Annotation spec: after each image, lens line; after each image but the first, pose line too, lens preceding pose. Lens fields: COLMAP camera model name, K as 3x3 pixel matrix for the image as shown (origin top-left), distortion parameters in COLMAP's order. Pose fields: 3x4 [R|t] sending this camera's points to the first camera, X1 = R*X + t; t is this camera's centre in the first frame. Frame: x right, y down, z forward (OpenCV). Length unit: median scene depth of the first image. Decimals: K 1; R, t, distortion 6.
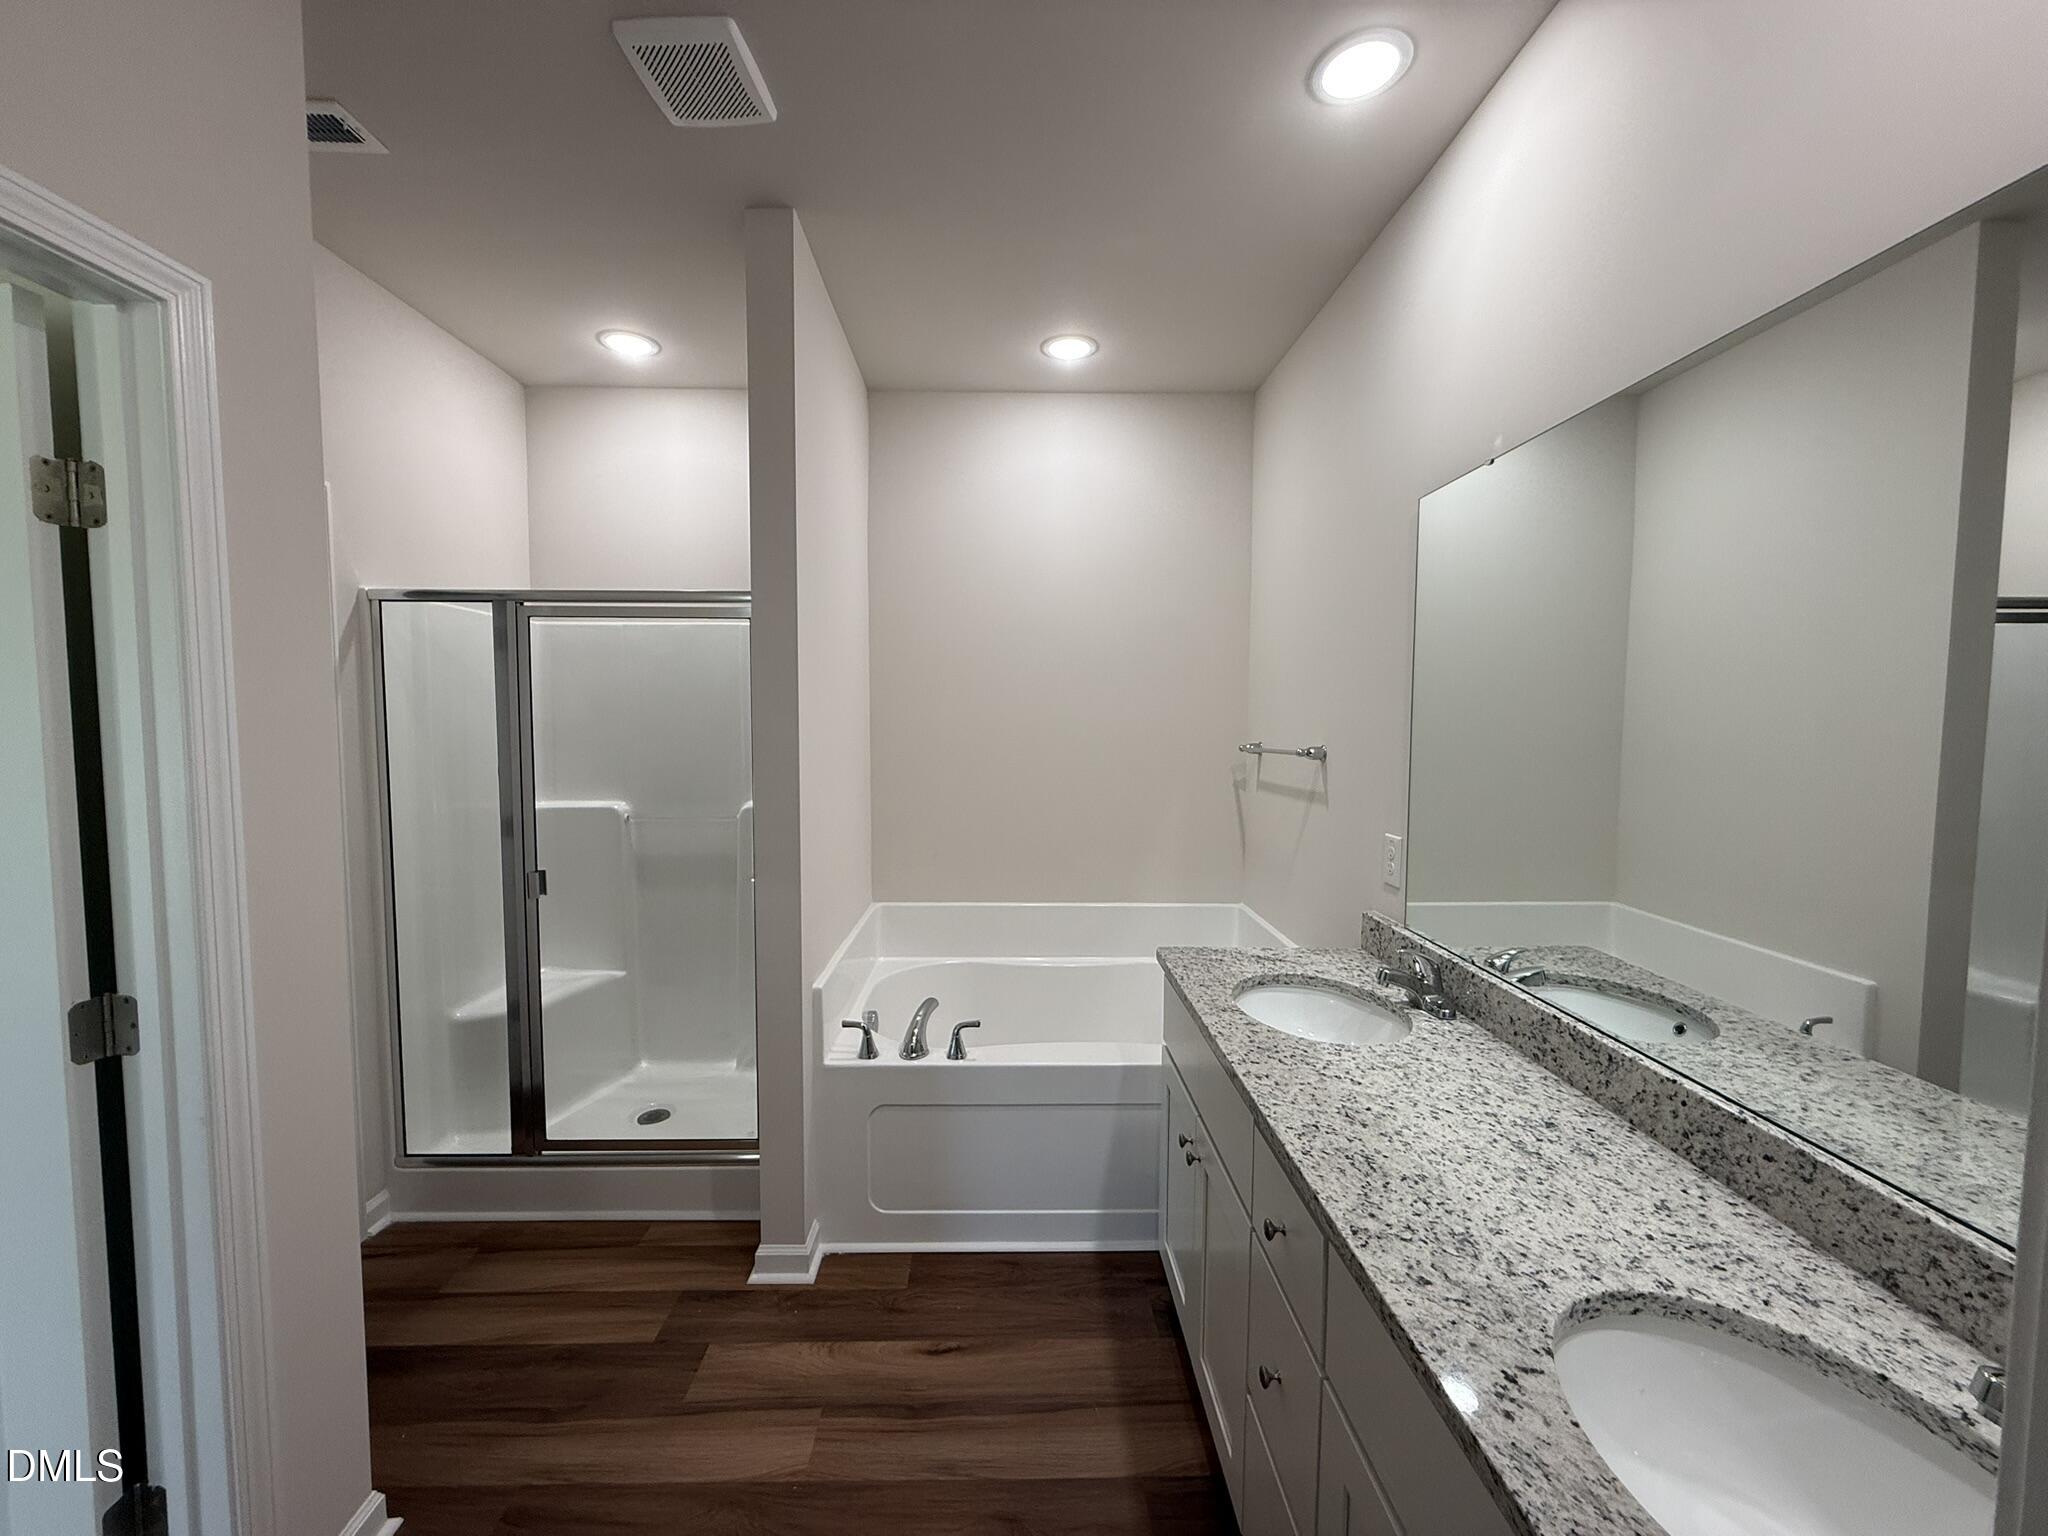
lens RADIAL K [[819.5, 0, 1023.8], [0, 819.5, 777.5], [0, 0, 1]] dist [0.000245, 0.000533]
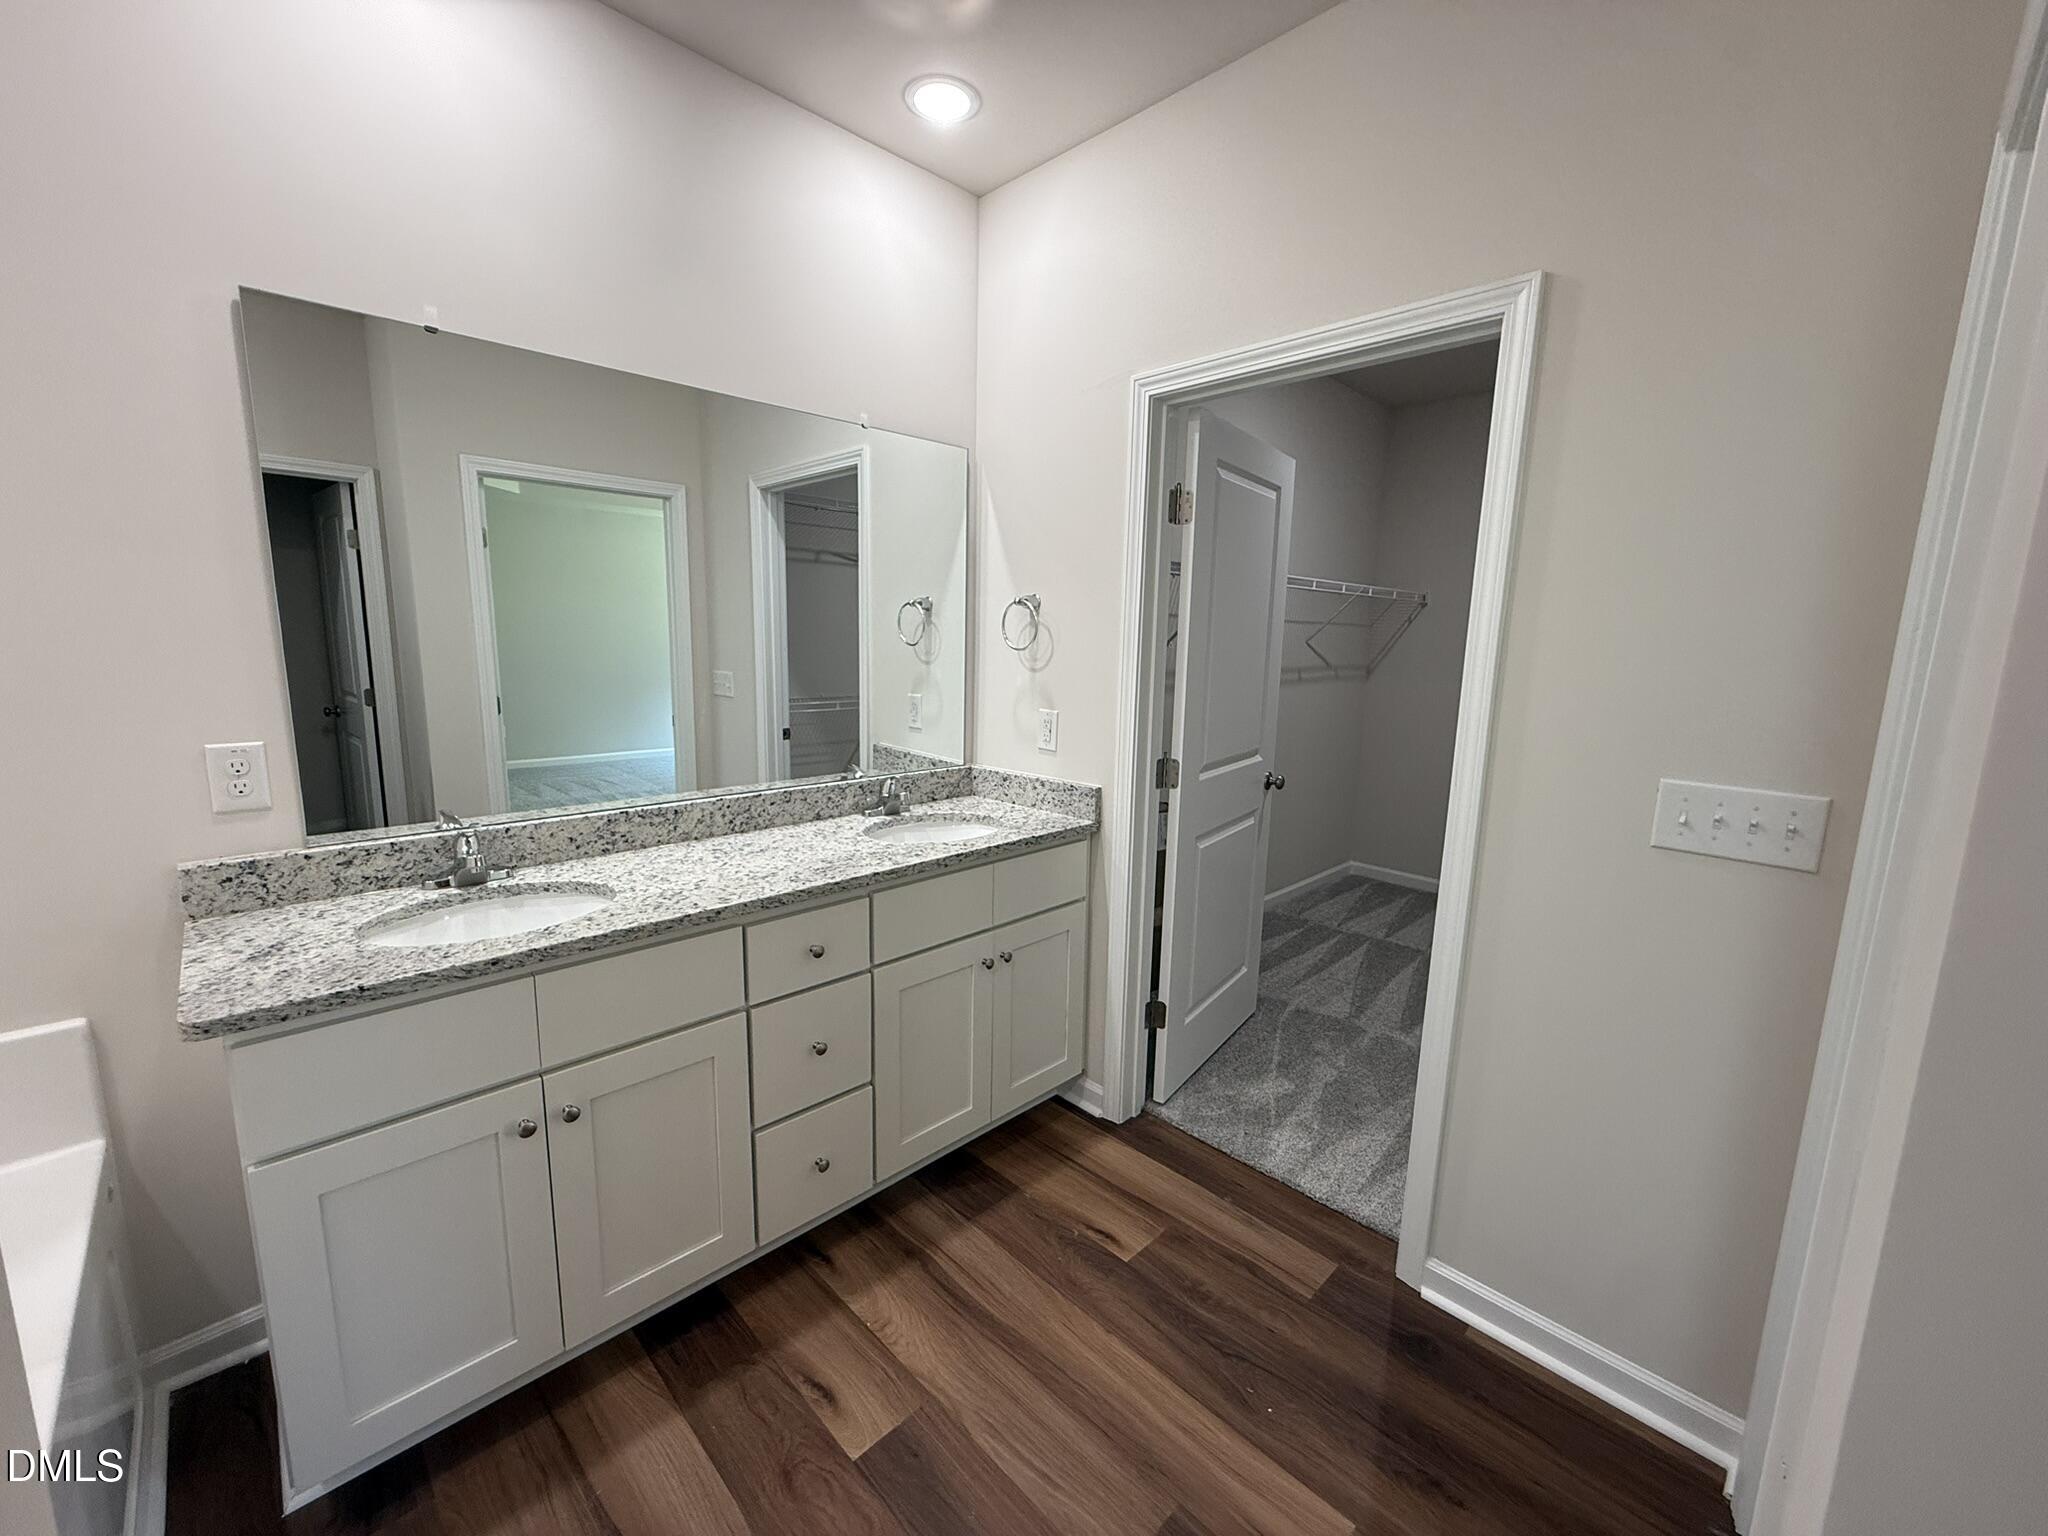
lens RADIAL K [[819.5, 0, 1021.1], [0, 819.5, 757.9], [0, 0, 1]] dist [0.000245, 0.000533]
pose [[-0.666156, -0.139317, 0.732685, -0.881276], [0.029621, 0.976681, 0.212643, -0.086301], [-0.745224, 0.163356, -0.646495, 1.449922]]
